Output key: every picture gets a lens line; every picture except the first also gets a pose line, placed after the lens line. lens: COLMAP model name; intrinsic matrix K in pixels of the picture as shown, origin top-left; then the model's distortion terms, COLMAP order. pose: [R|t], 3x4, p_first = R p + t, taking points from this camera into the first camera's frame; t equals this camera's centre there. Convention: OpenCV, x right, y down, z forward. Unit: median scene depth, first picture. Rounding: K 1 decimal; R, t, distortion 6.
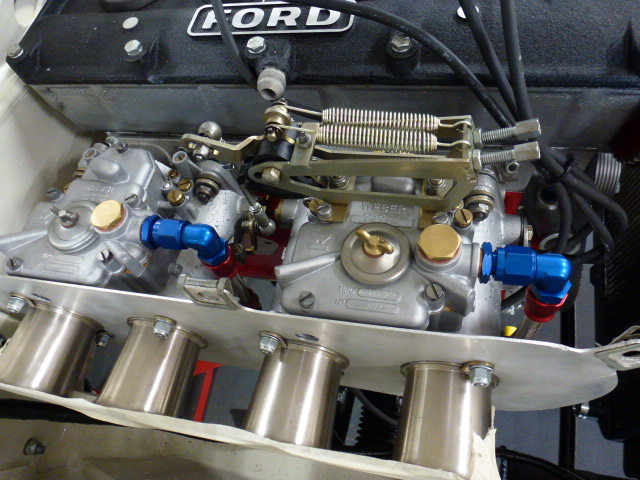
lens RADIAL K [[458.1, 0, 320.0], [0, 458.1, 240.0], [0, 0, 1]] dist [-0.055689, 0.010834]
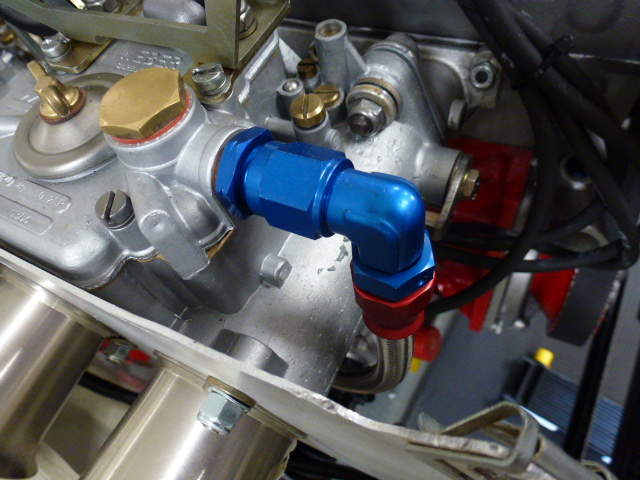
lens RADIAL K [[458.1, 0, 320.0], [0, 458.1, 240.0], [0, 0, 1]] dist [-0.055689, 0.010834]
pose [[0.964001, 0.224024, -0.143233, -0.207714], [-0.217679, 0.974252, 0.058734, 0.002361], [0.152703, -0.025441, 0.987945, 0.539410]]
